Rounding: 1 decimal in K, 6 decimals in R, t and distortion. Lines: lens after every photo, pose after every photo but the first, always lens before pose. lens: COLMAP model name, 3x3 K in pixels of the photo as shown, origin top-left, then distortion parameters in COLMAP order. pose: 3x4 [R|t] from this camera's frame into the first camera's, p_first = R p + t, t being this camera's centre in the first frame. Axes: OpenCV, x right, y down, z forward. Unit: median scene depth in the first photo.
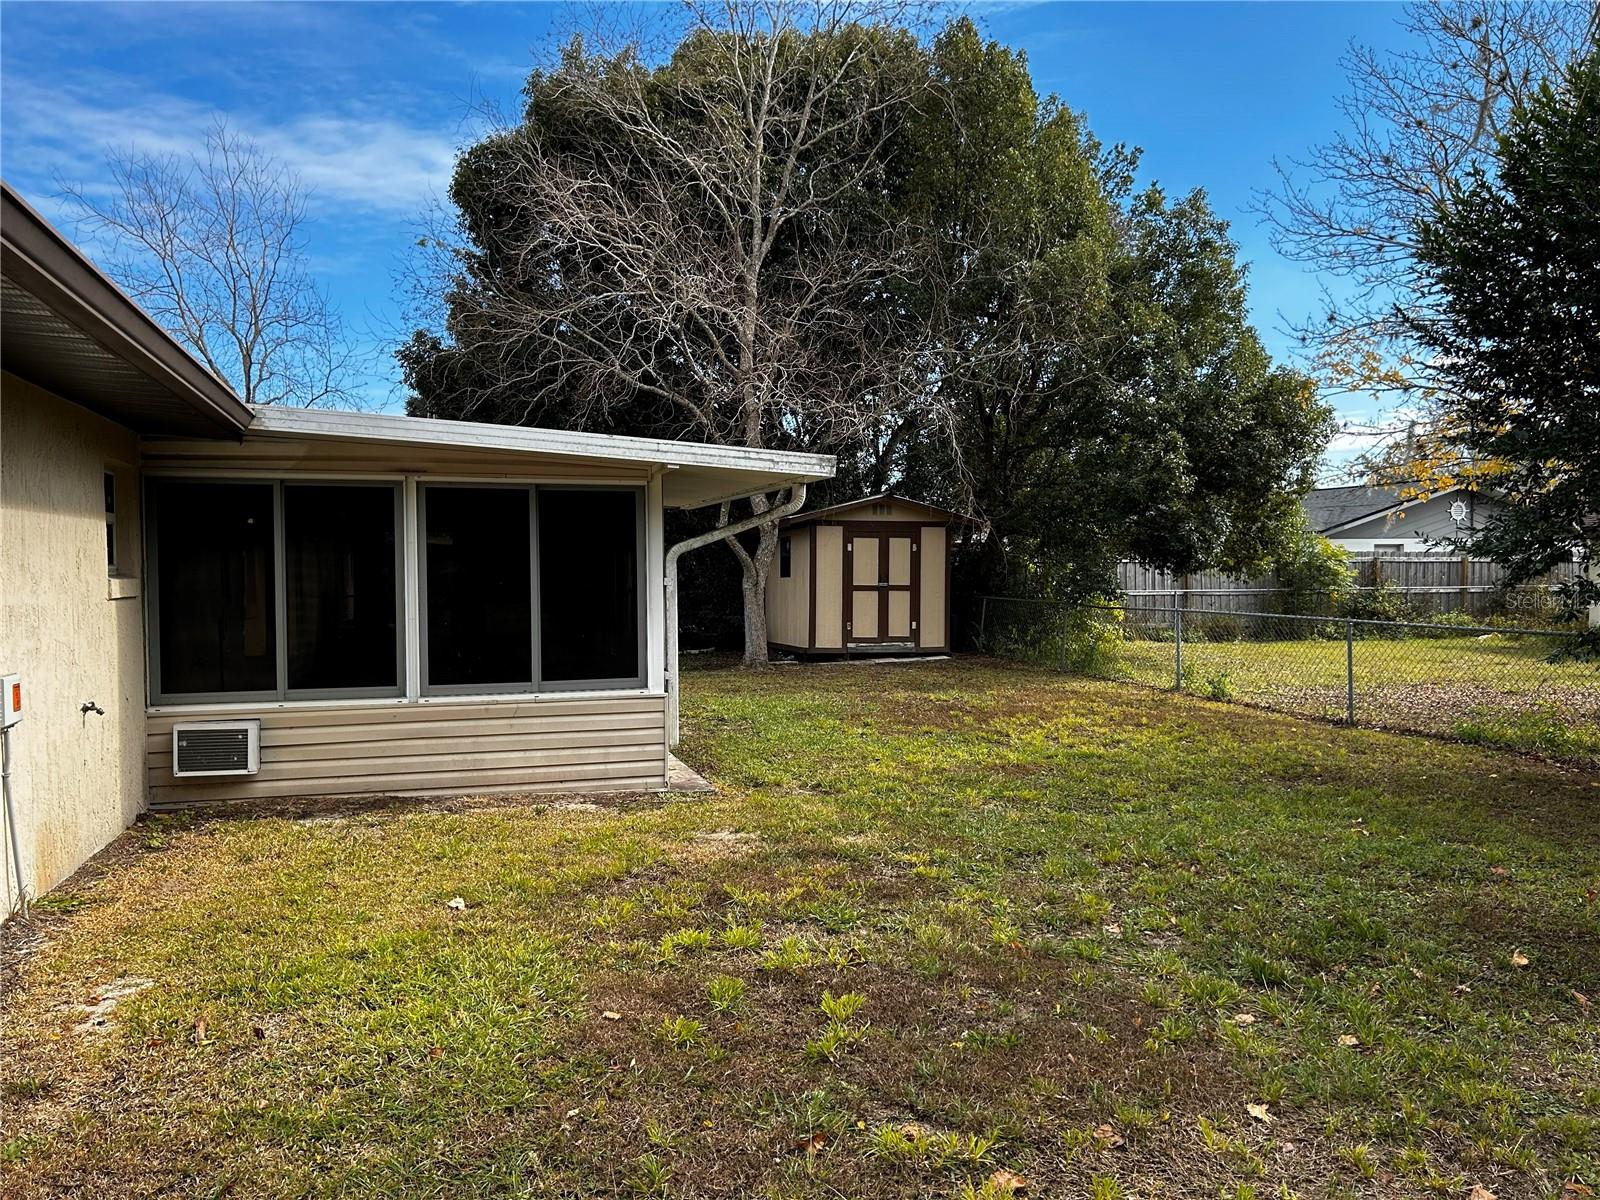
lens RADIAL K [[1172.5, 0, 800.0], [0, 1172.5, 600.0], [0, 0, 1]] dist [0.073382, -0.001101]
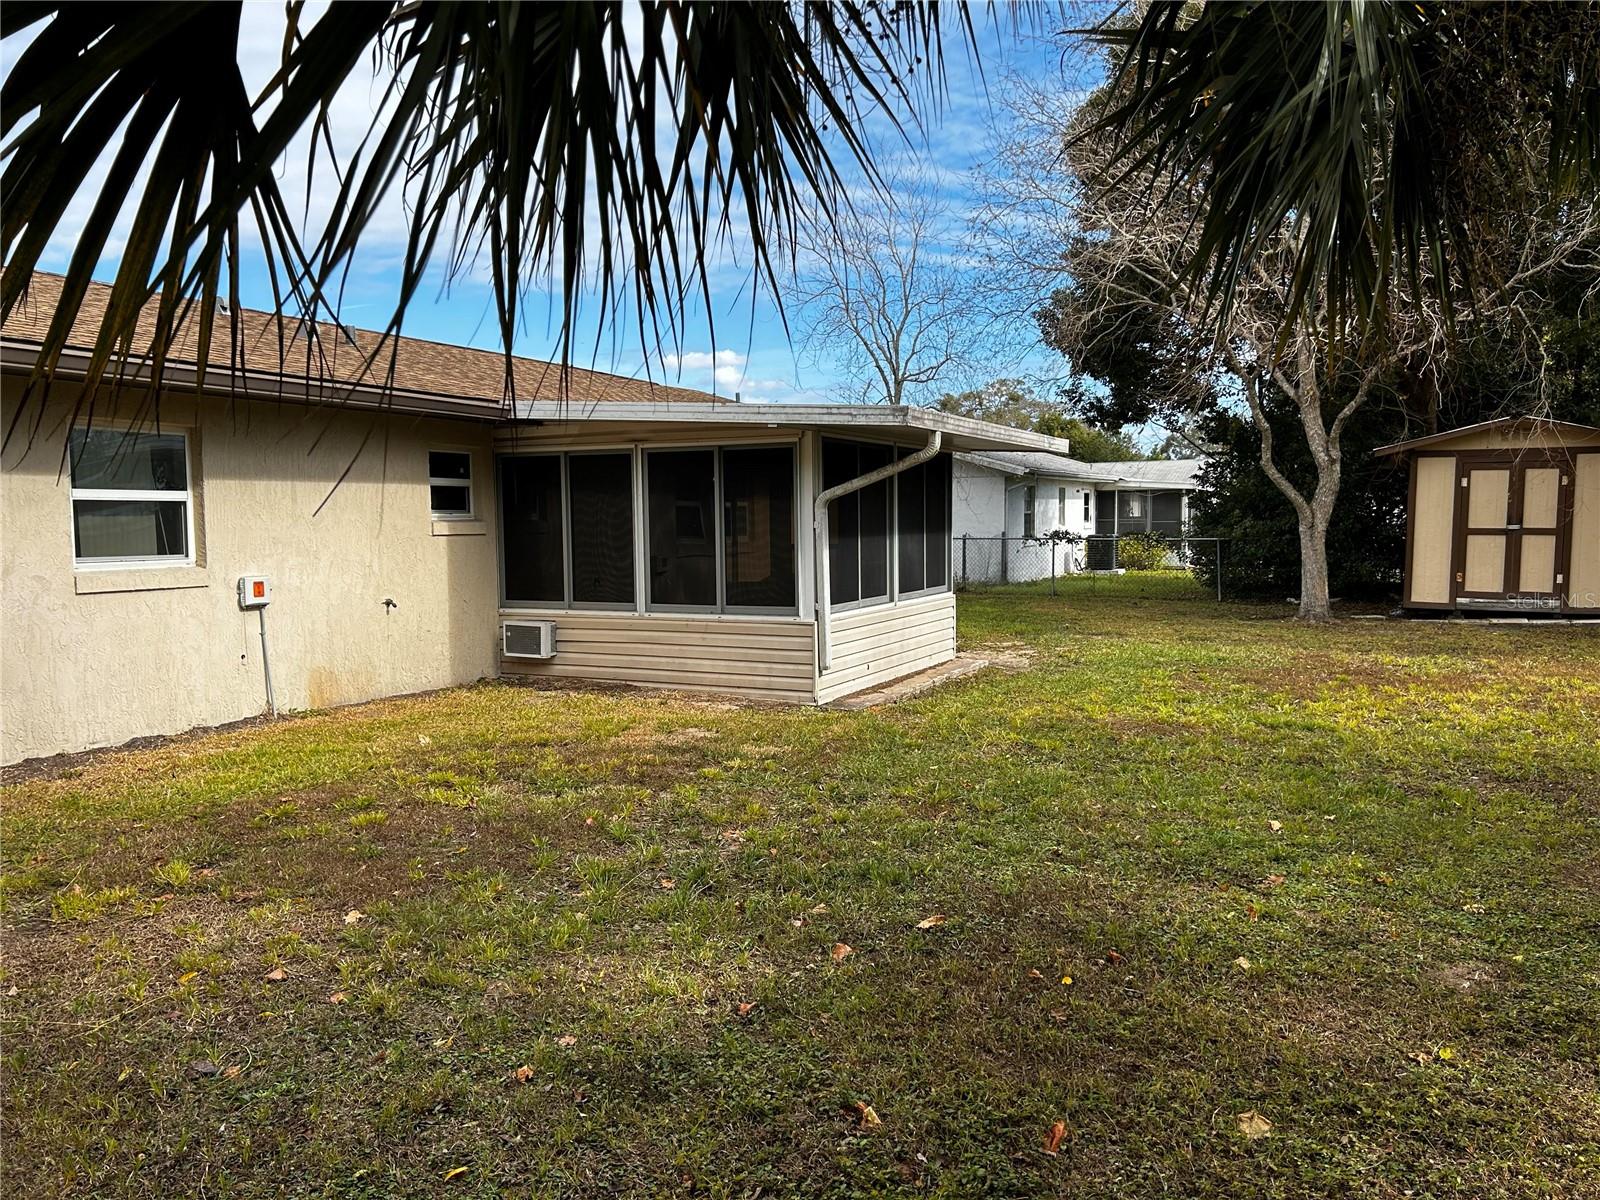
lens RADIAL K [[1172.5, 0, 800.0], [0, 1172.5, 600.0], [0, 0, 1]] dist [0.073382, -0.001101]
pose [[0.750610, 0.044283, -0.659260, 0.648596], [-0.012213, 0.998511, 0.053165, -0.003183], [0.660632, -0.031854, 0.750033, 0.125651]]
